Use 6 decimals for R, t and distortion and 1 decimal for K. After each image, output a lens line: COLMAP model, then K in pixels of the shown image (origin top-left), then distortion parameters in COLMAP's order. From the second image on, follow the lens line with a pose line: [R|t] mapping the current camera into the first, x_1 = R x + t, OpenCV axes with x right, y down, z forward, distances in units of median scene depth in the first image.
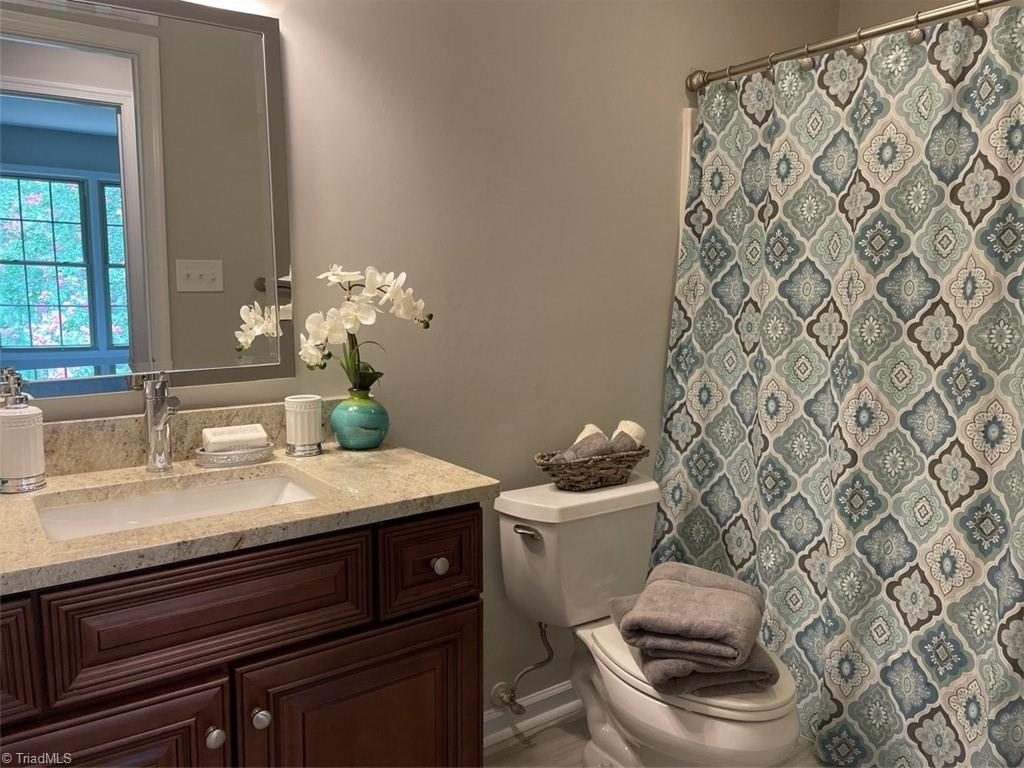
lens RADIAL K [[769.4, 0, 511.0], [0, 769.4, 377.9], [0, 0, 1]] dist [0.046544, -0.076198]
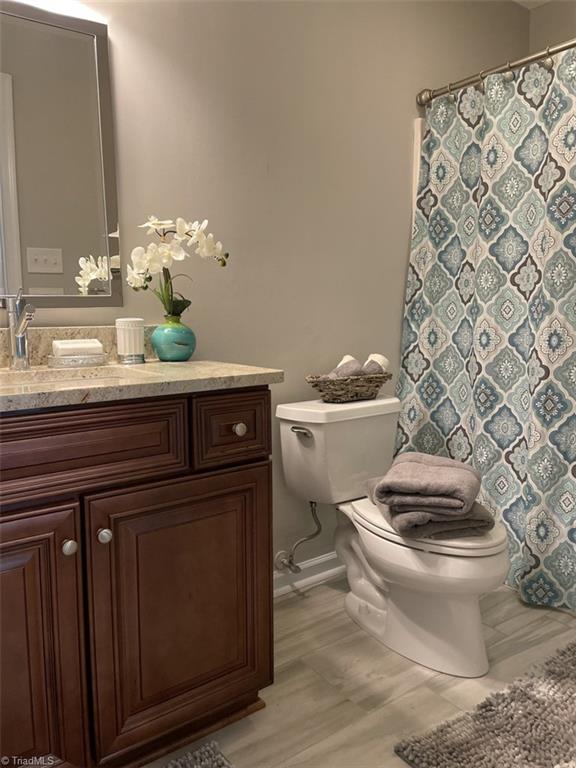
lens RADIAL K [[577.1, 0, 290.3], [0, 577.1, 388.0], [0, 0, 1]] dist [0.046544, -0.076198]
pose [[0.999714, -0.011912, 0.020726, -0.017255], [0.011649, 0.999851, 0.012750, 0.110944], [-0.020875, -0.012505, 0.999704, 0.014281]]
